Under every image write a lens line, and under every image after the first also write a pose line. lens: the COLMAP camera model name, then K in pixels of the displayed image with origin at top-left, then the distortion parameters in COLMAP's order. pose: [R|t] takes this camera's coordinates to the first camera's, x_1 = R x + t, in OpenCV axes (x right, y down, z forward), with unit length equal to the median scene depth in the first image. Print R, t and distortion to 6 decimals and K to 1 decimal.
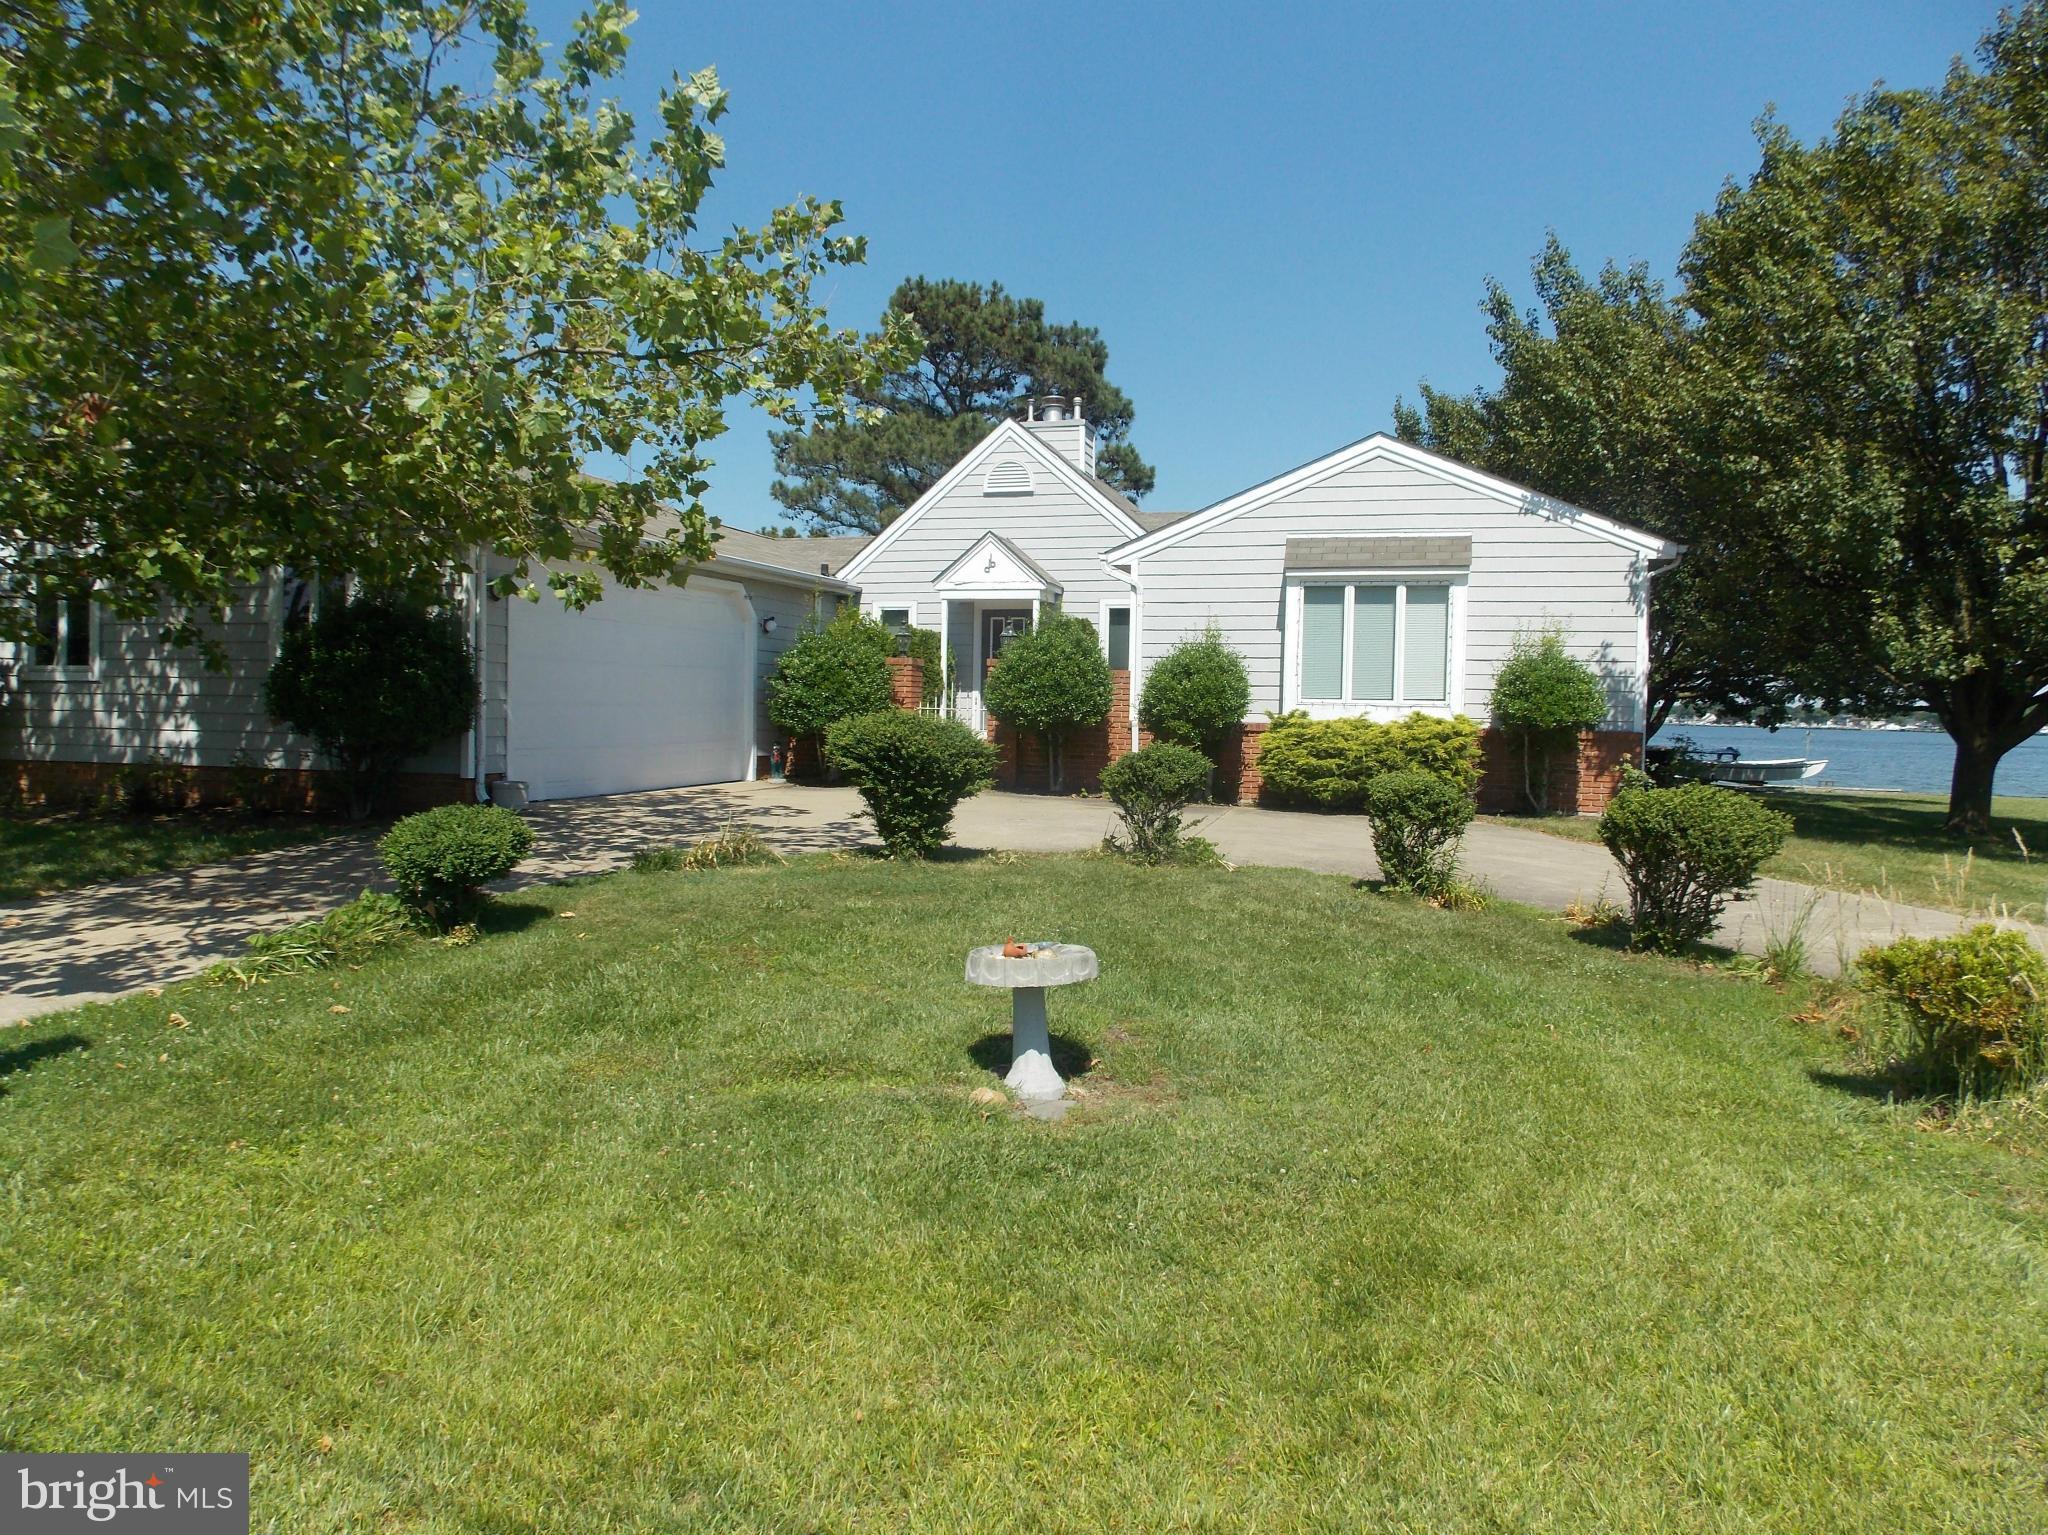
lens RADIAL K [[1319.5, 0, 1024.0], [0, 1319.5, 767.5], [0, 0, 1]] dist [-0.010468, -0.004423]
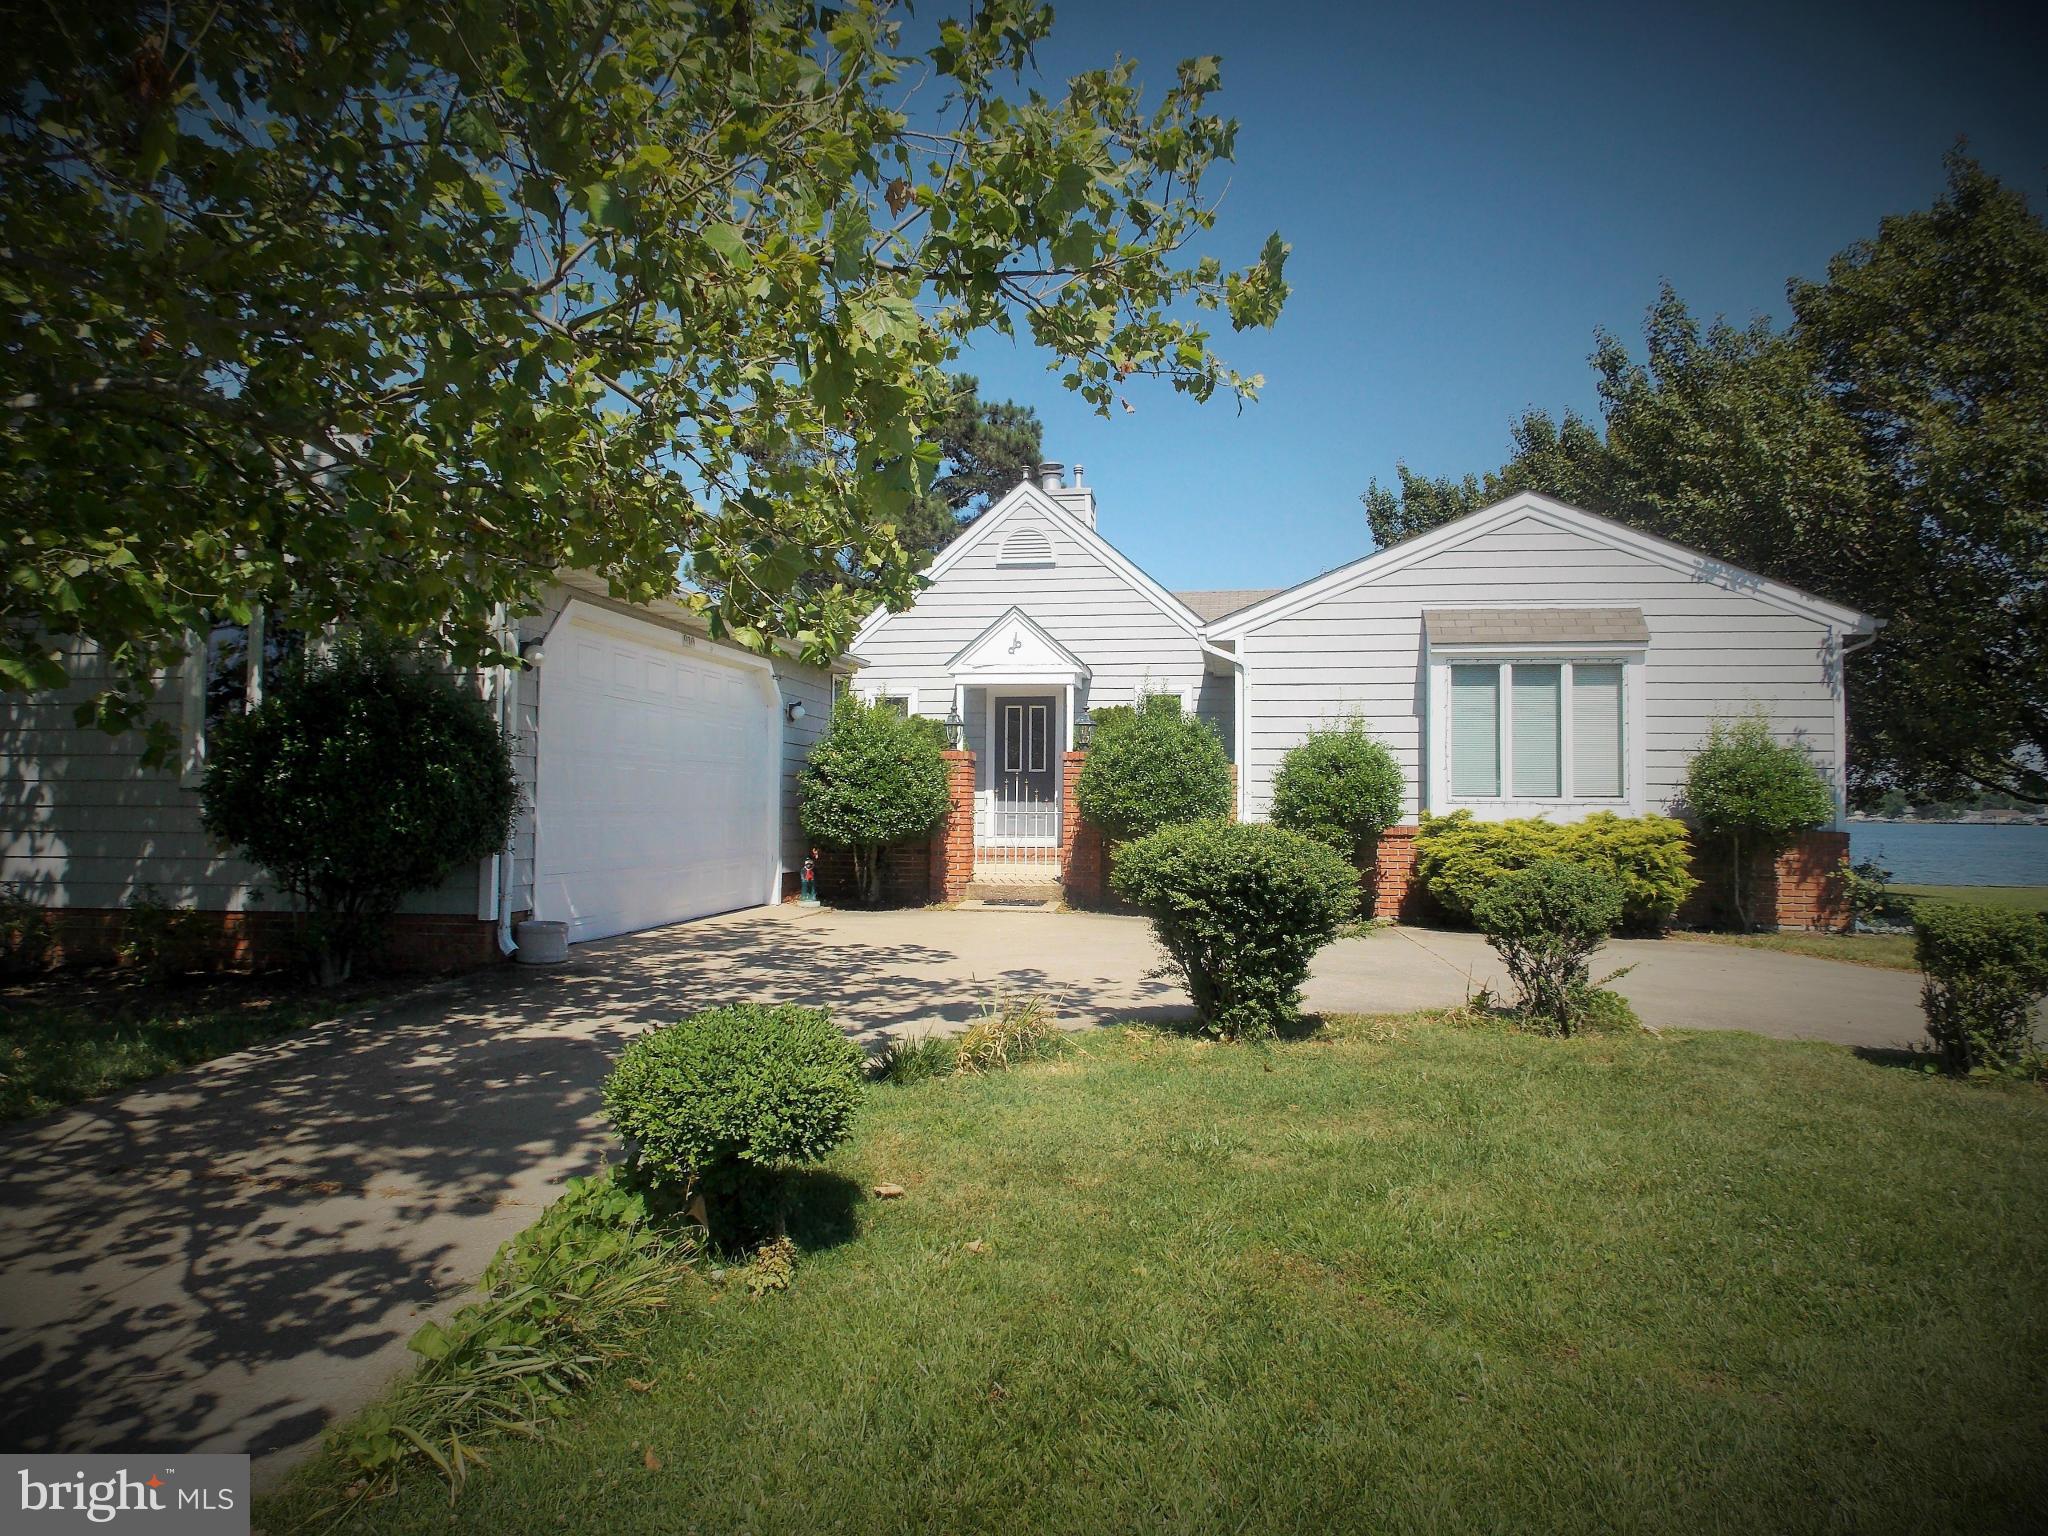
lens RADIAL K [[1319.5, 0, 1024.0], [0, 1319.5, 768.0], [0, 0, 1]] dist [-0.010468, -0.004423]
pose [[0.992089, -0.005422, 0.125416, -0.173749], [0.014756, 0.997177, -0.073620, -0.012784], [-0.124663, 0.074888, 0.989369, 0.202556]]
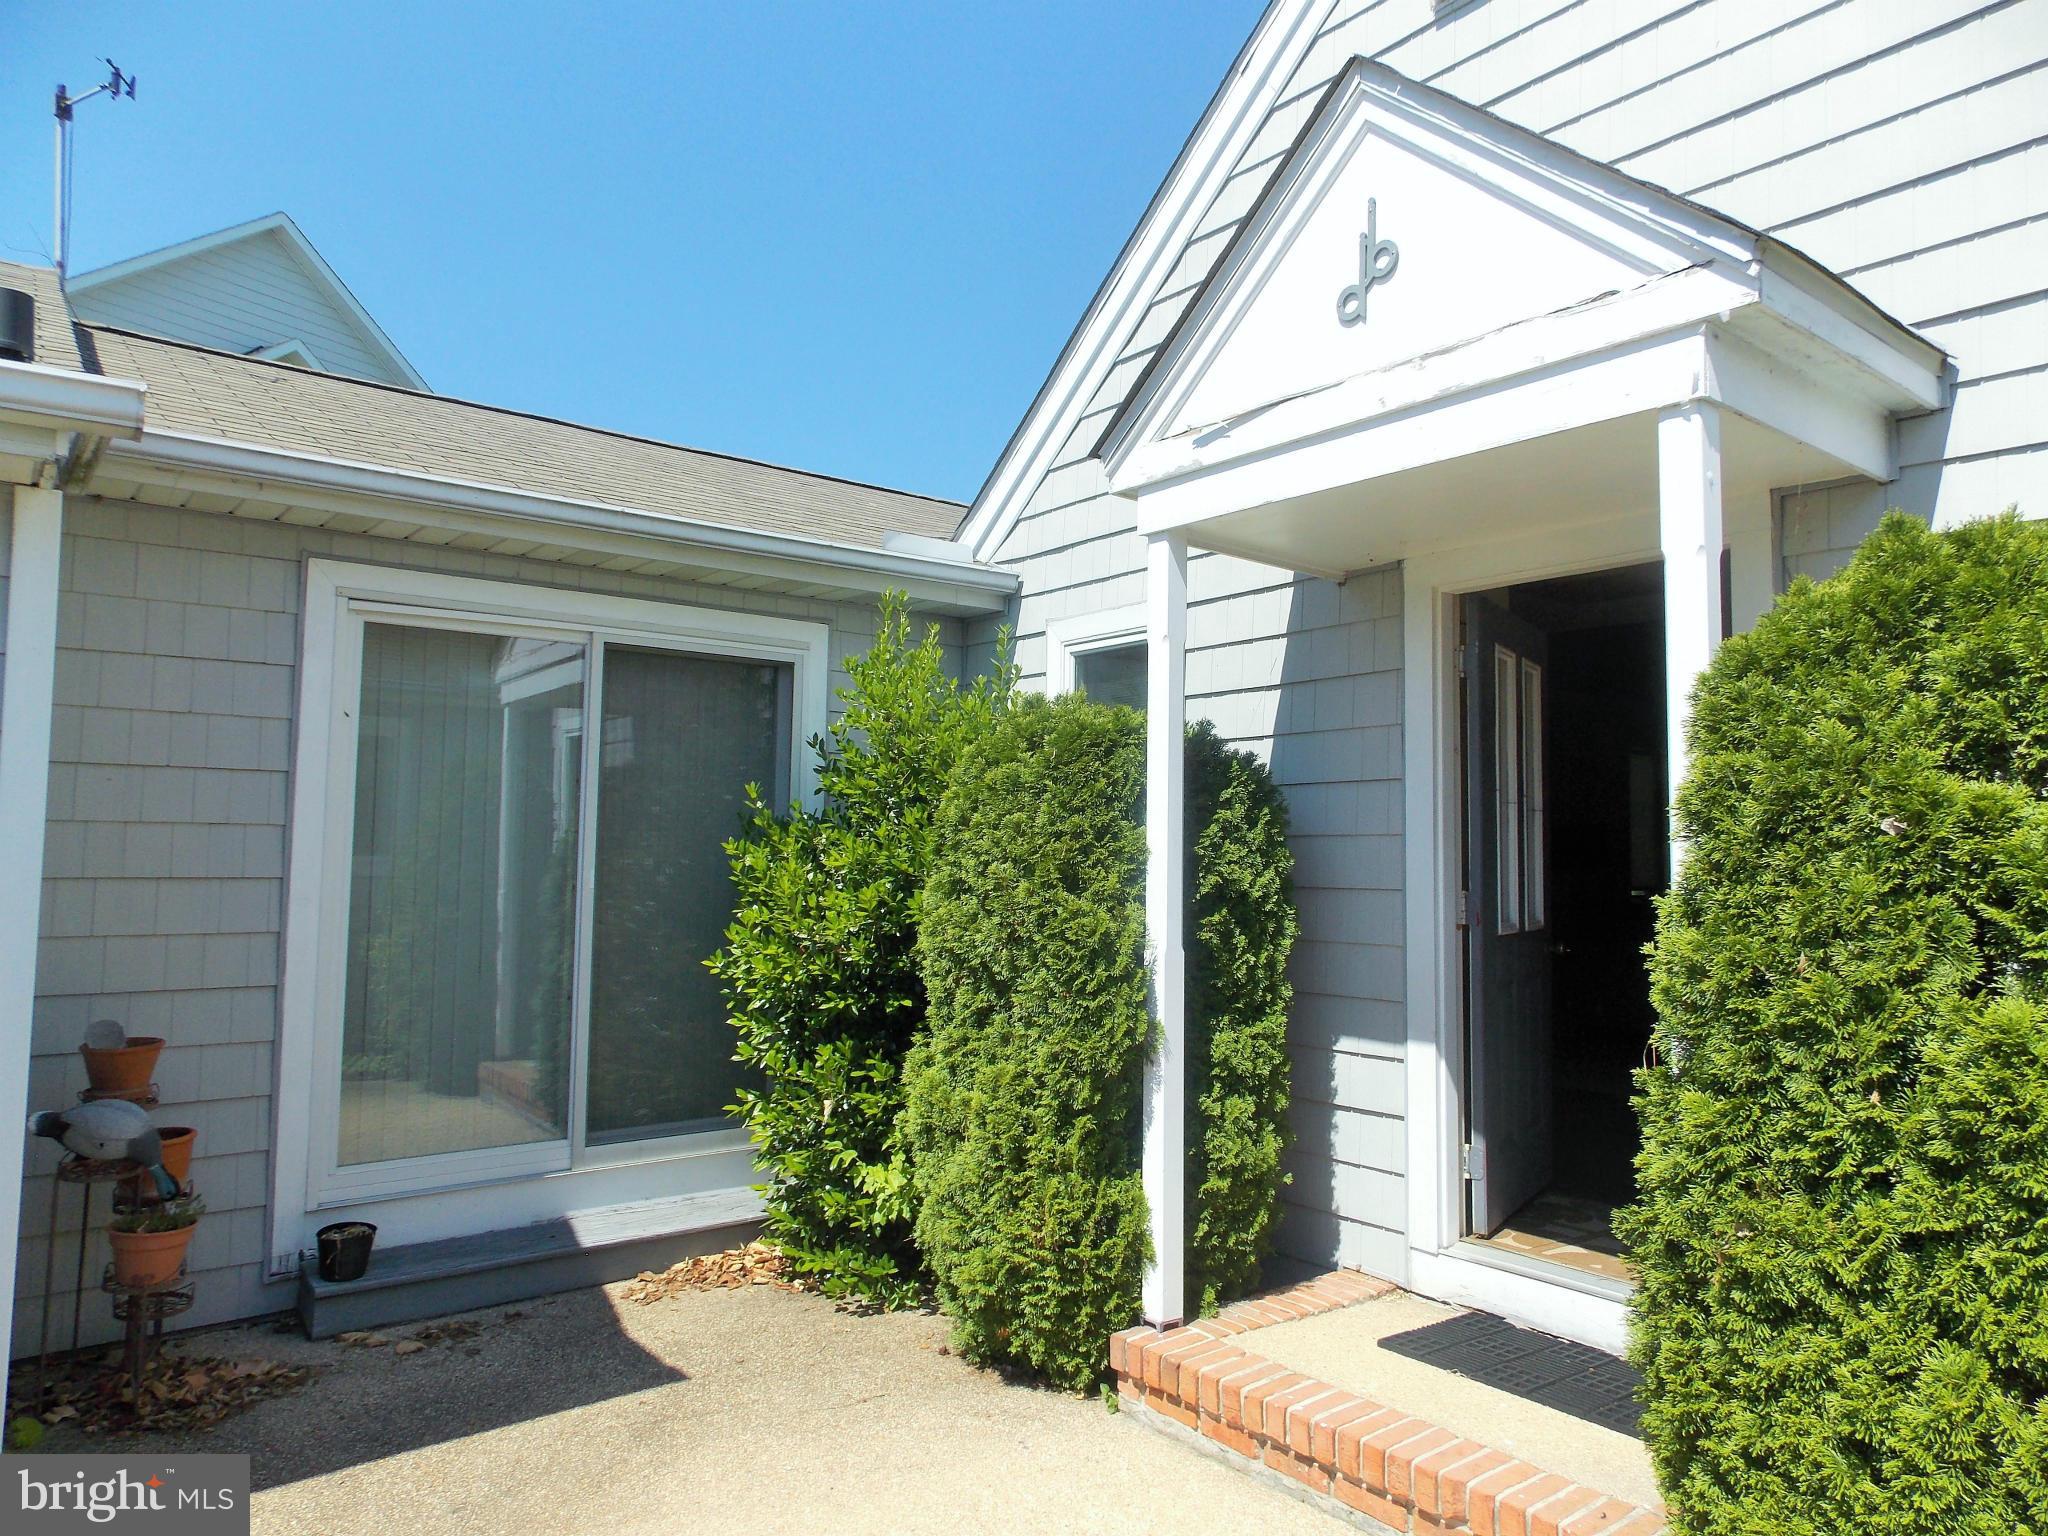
lens RADIAL K [[1382.9, 0, 1020.8], [0, 1382.9, 750.7], [0, 0, 1]] dist [0.005531, -0.000441]
pose [[0.811865, -0.050326, -0.581673, 0.045991], [-0.026968, 0.991982, -0.123465, -0.101123], [0.583223, 0.115923, 0.803998, 1.145405]]
